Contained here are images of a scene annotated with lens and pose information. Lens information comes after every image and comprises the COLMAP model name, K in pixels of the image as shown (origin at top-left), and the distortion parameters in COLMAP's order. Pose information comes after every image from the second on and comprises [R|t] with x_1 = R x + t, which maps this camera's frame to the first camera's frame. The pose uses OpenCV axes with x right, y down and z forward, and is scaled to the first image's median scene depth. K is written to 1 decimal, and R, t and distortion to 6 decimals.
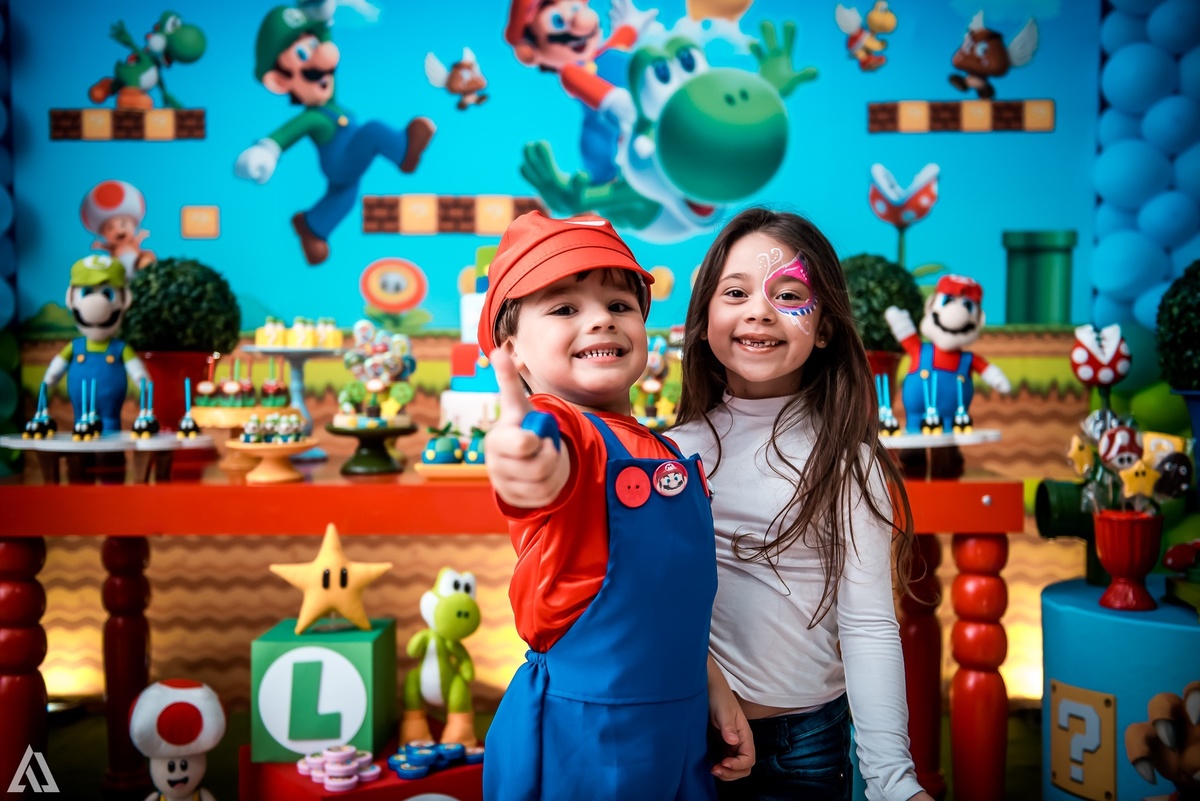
lens RADIAL K [[1452.3, 0, 611.5], [0, 1452.3, 408.2], [0, 0, 1]] dist [0.086357, 0.000000]
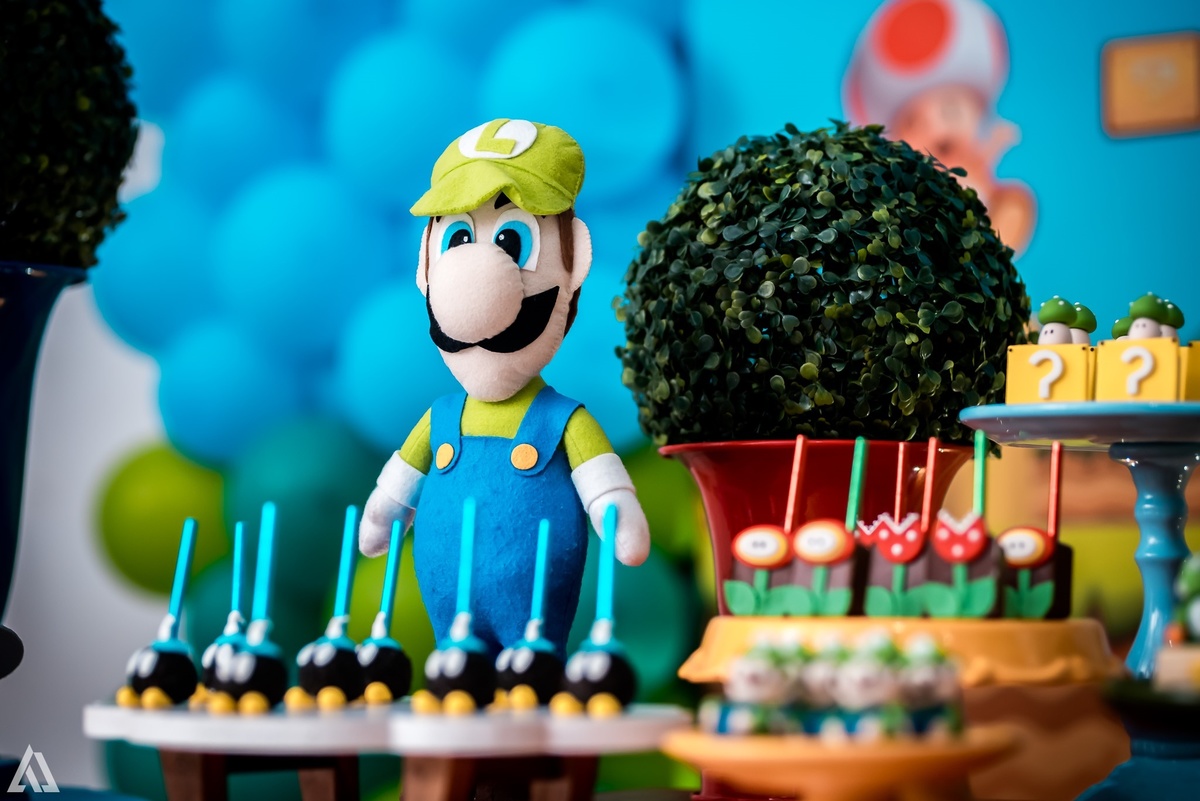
lens RADIAL K [[3490.7, 0, 595.0], [0, 3490.7, 402.2], [0, 0, 1]] dist [-0.027817, 0.000000]
pose [[0.824165, -0.033022, -0.565386, 0.054960], [-0.018001, 0.996267, -0.084429, 0.011393], [0.566063, 0.079761, 0.820494, 0.311308]]
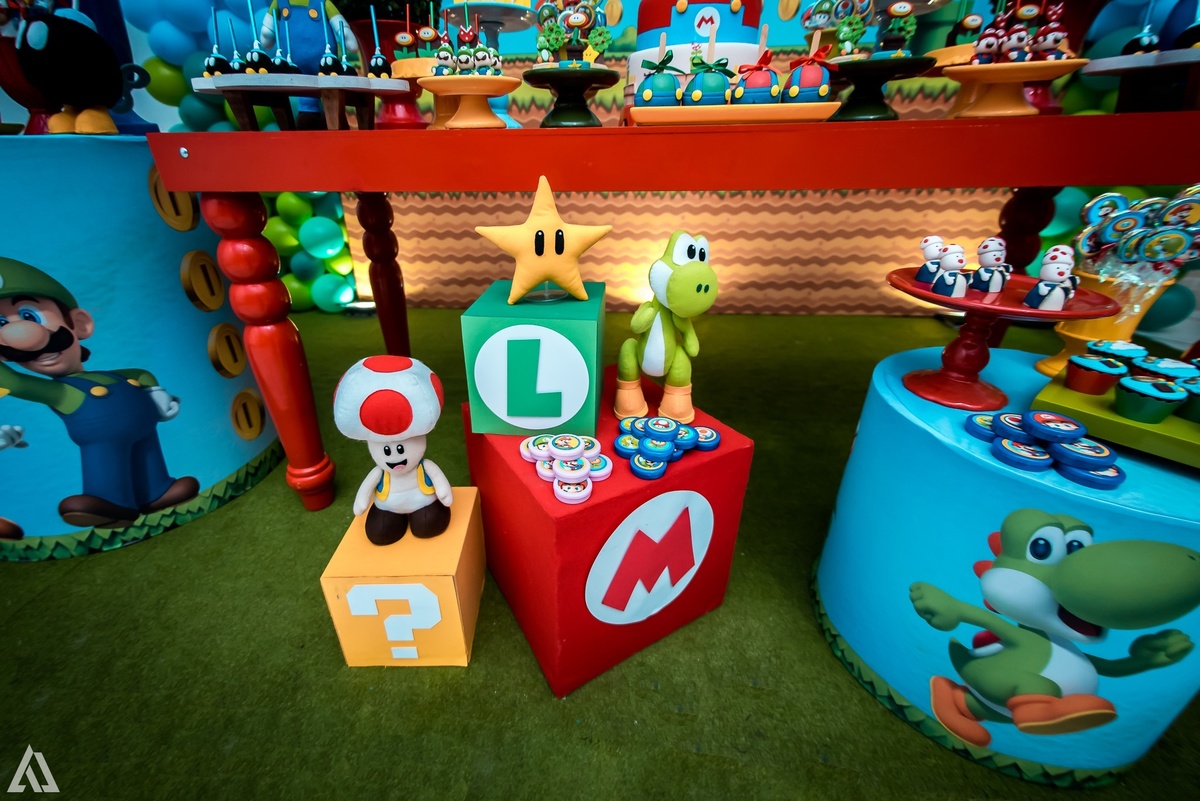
lens RADIAL K [[498.2, 0, 565.6], [0, 498.2, 386.7], [0, 0, 1]] dist [0.000421, 0.000332]
pose [[0.996610, 0.030233, -0.076519, -0.097021], [0.003773, 0.912265, 0.409583, 0.046247], [0.082189, -0.408483, 0.909058, 0.436750]]
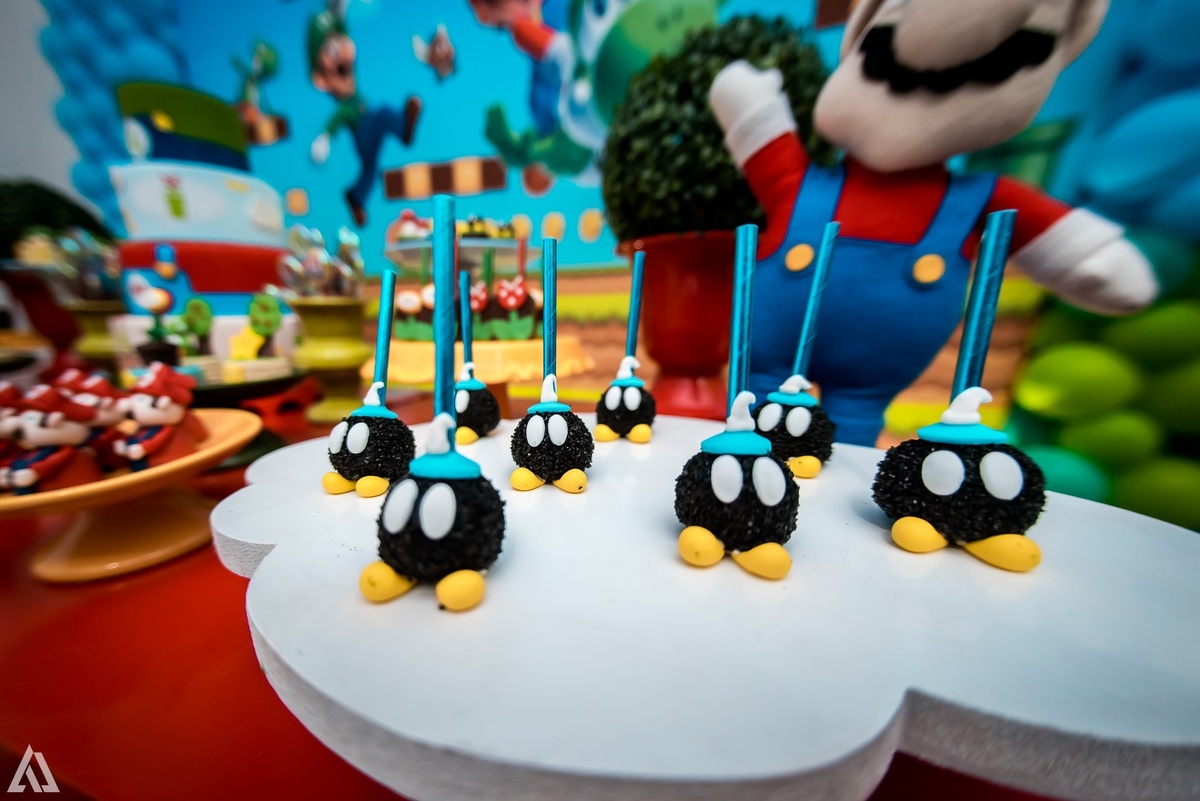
lens RADIAL K [[446.8, 0, 543.4], [0, 446.8, 452.8], [0, 0, 1]] dist [0.003362, 0.000068]
pose [[0.937751, 0.102758, -0.331758, 0.142296], [-0.010357, 0.963077, 0.269027, -0.004961], [0.347153, -0.248844, 0.904191, 0.628506]]
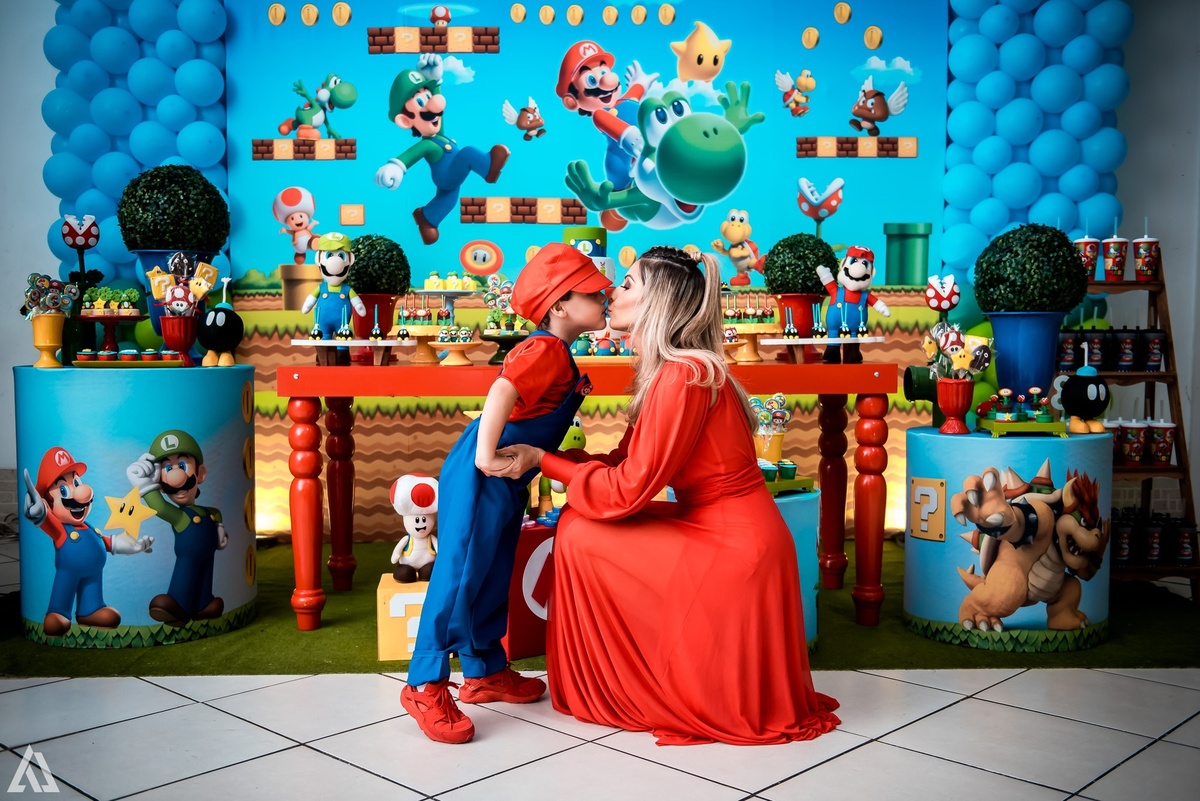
lens RADIAL K [[1230.1, 0, 600.8], [0, 1230.1, 431.6], [0, 0, 1]] dist [0.023514, 0.000000]
pose [[0.999173, -0.002337, 0.040605, -0.081957], [0.000821, 0.999303, 0.037326, 0.048613], [-0.040664, -0.037262, 0.998478, -0.283203]]
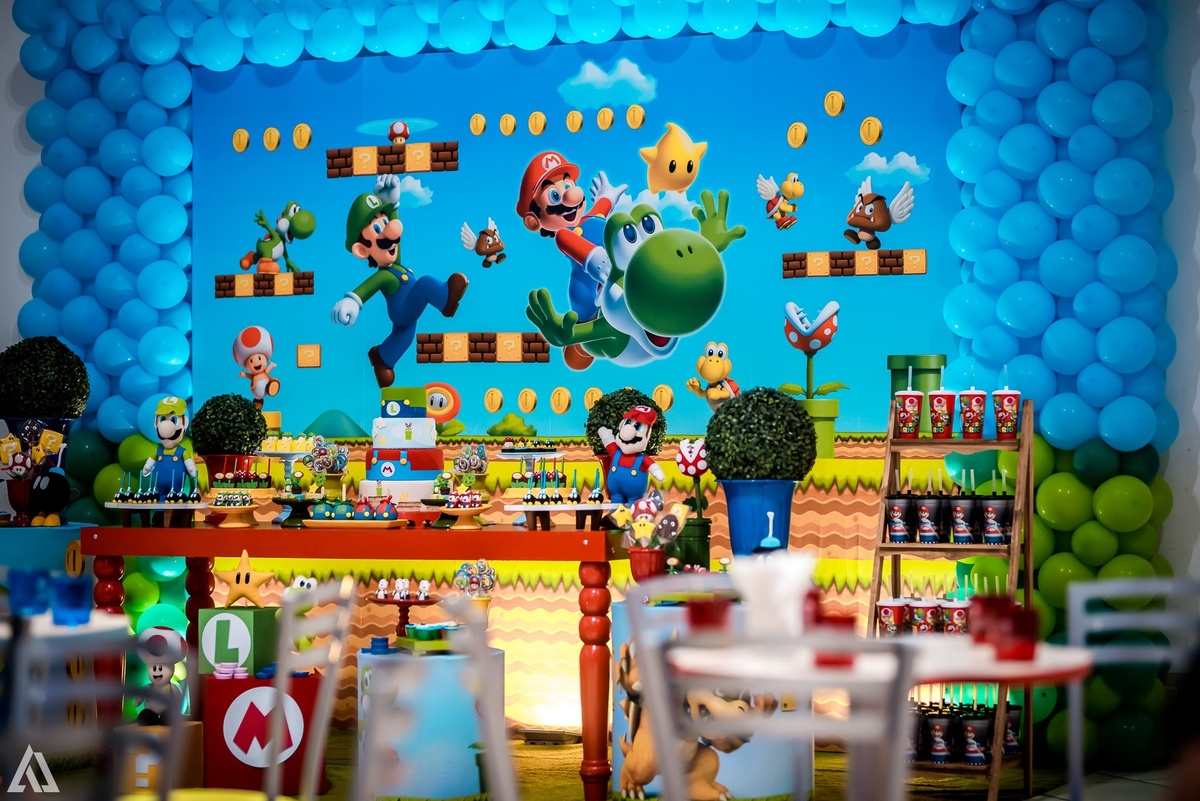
lens RADIAL K [[2936.0, 0, 594.3], [0, 2936.0, 402.2], [0, 0, 1]] dist [-0.074570, 0.000000]
pose [[0.919407, -0.005426, -0.393270, 1.036648], [-0.016112, 0.998546, -0.051444, 0.048724], [0.392977, 0.053634, 0.917983, -1.380866]]
